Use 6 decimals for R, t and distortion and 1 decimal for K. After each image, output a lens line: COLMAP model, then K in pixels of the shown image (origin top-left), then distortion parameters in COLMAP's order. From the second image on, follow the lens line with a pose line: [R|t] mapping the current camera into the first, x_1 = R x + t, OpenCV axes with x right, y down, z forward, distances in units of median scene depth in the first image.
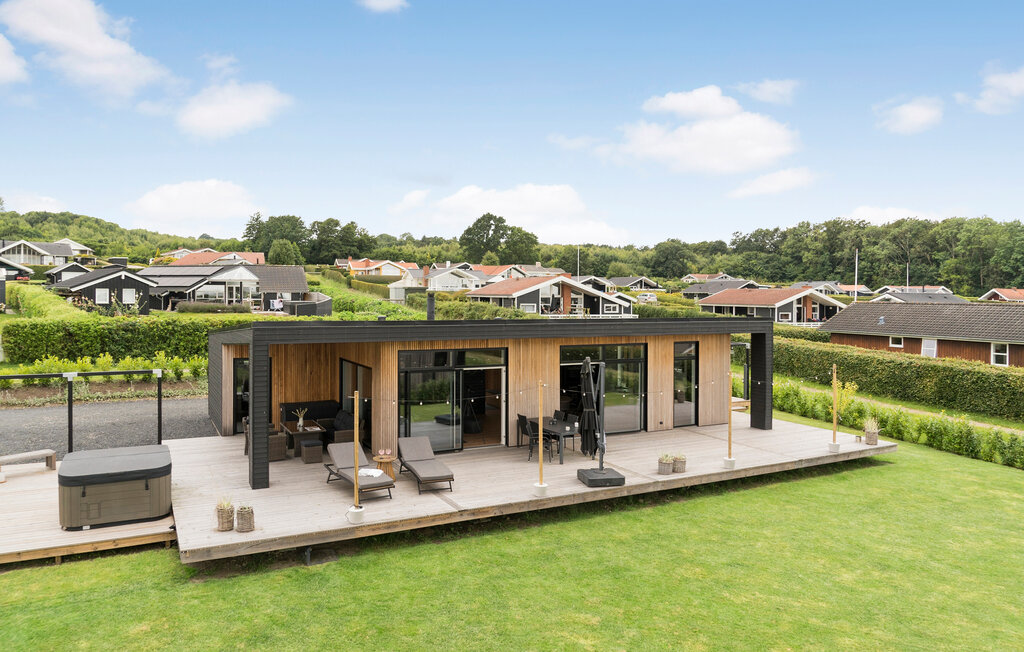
lens RADIAL K [[705.5, 0, 511.3], [0, 705.5, 287.3], [0, 0, 1]] dist [-0.074897, 0.000466]
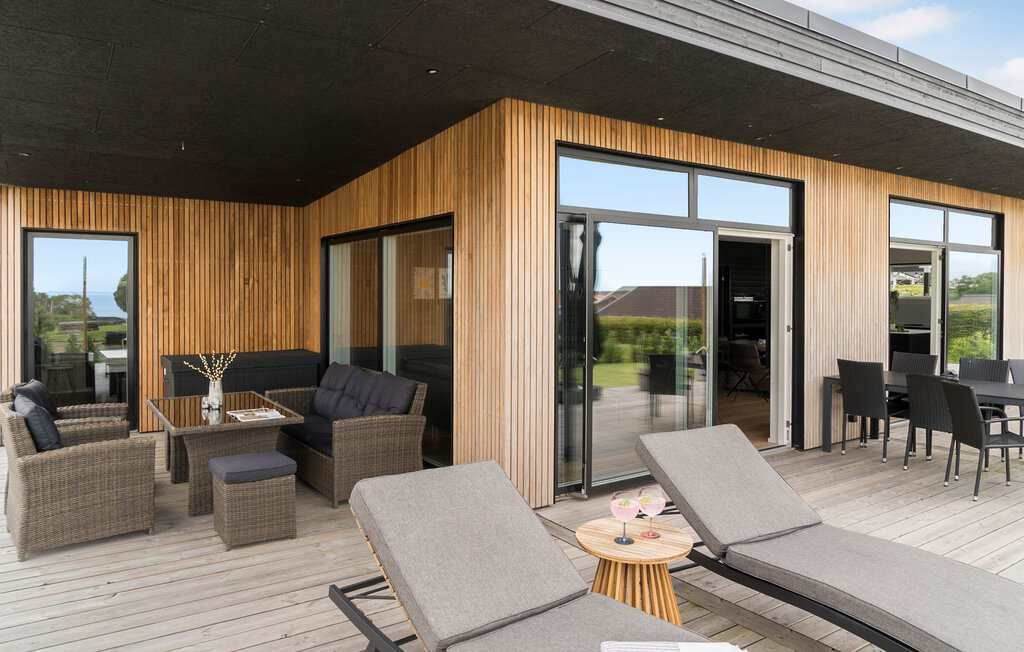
lens RADIAL K [[681.4, 0, 513.6], [0, 681.4, 296.4], [0, 0, 1]] dist [0.001793, 0.000438]
pose [[0.994725, -0.005967, 0.102408, -0.168969], [0.004395, 0.999869, 0.015570, 0.122868], [-0.102488, -0.015038, 0.994621, 0.580341]]
